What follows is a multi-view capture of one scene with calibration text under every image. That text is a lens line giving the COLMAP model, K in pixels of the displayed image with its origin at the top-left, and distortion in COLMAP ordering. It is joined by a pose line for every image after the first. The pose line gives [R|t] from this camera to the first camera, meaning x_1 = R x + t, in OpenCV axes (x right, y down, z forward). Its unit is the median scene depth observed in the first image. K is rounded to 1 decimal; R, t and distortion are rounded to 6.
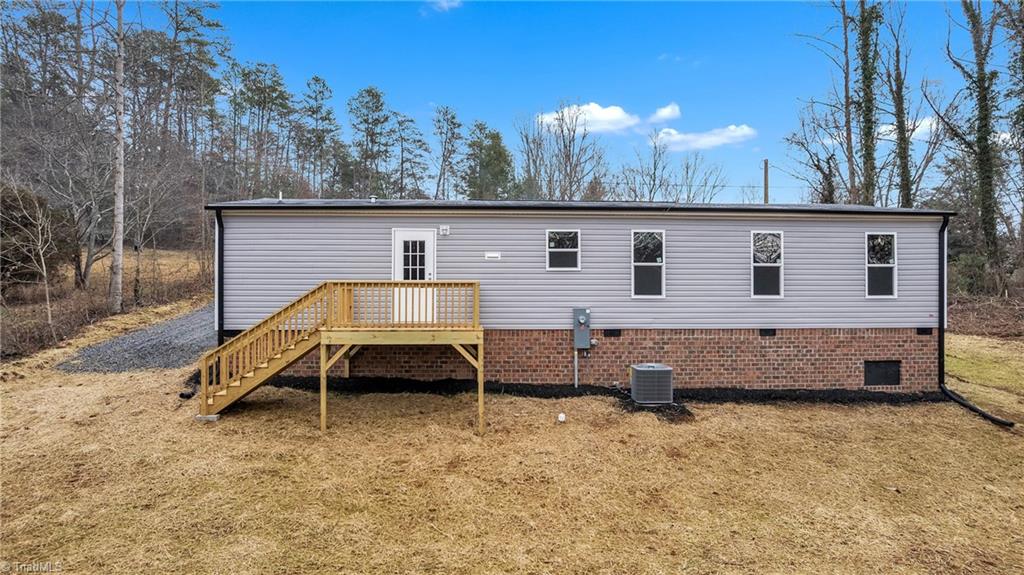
lens RADIAL K [[656.7, 0, 512.0], [0, 656.7, 287.5], [0, 0, 1]] dist [-0.074536, 0.064473]
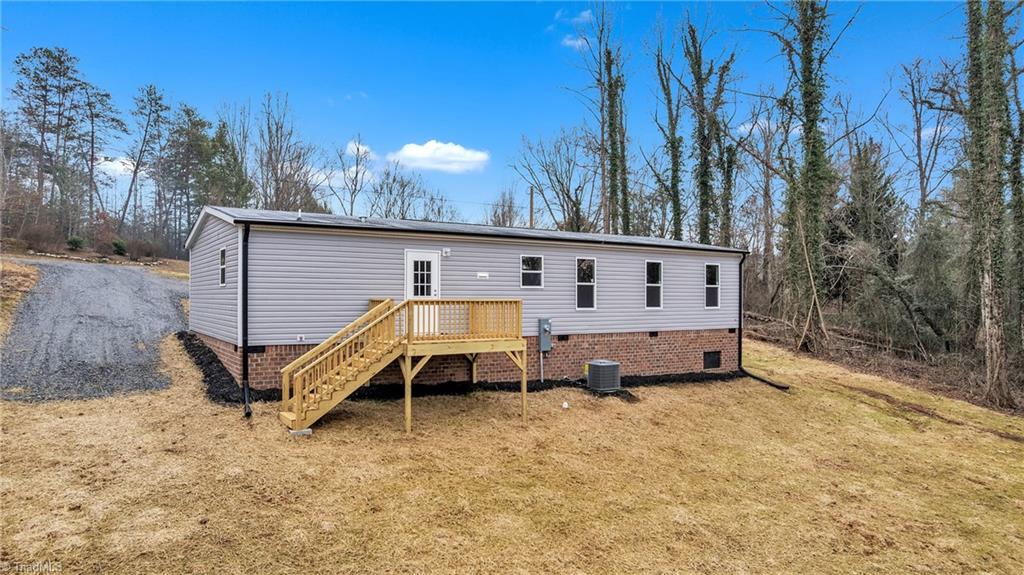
lens RADIAL K [[656.7, 0, 512.0], [0, 656.7, 287.5], [0, 0, 1]] dist [-0.074536, 0.064473]
pose [[0.867444, 0.009285, 0.497449, -0.566629], [-0.010149, 0.999948, -0.000965, -0.025743], [-0.497432, -0.004212, 0.867493, -0.052335]]
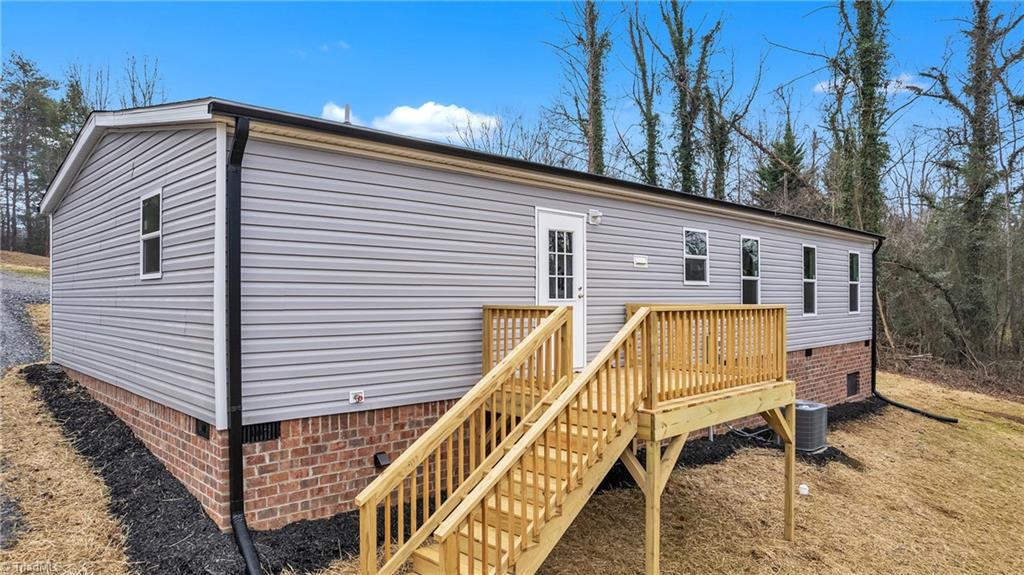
lens RADIAL K [[661.6, 0, 512.0], [0, 661.6, 287.5], [0, 0, 1]] dist [-0.090840, 0.088424]
pose [[0.761037, 0.008431, 0.648653, -0.555725], [-0.008062, 0.999961, -0.003539, -0.018449], [-0.648658, -0.002536, 0.761076, 0.570866]]
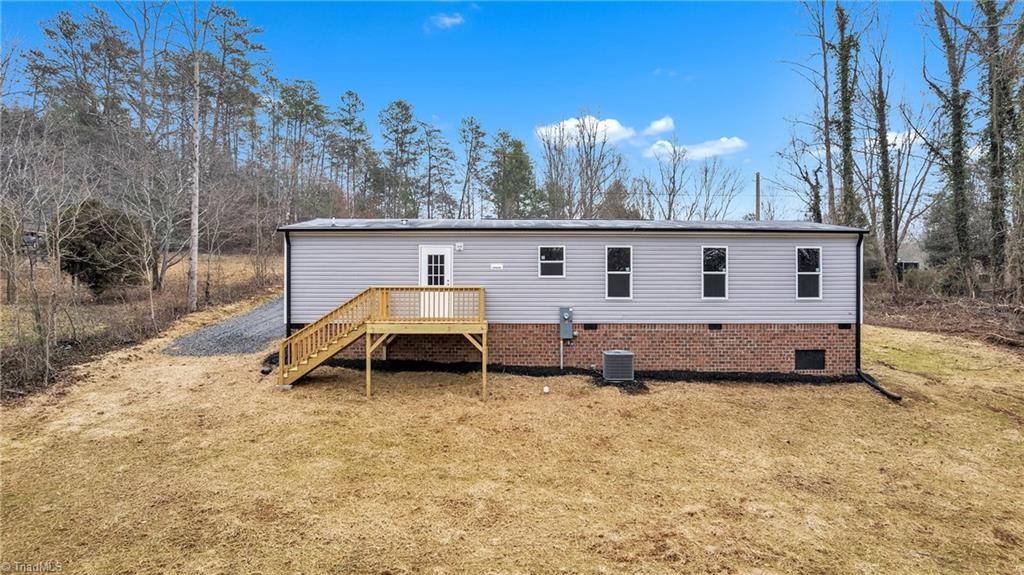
lens RADIAL K [[656.7, 0, 512.0], [0, 656.7, 287.5], [0, 0, 1]] dist [-0.074536, 0.064473]
pose [[0.999089, 0.000176, -0.042672, 0.054981], [-0.000167, 1.000000, 0.000209, -0.007027], [0.042672, -0.000201, 0.999089, -0.282632]]
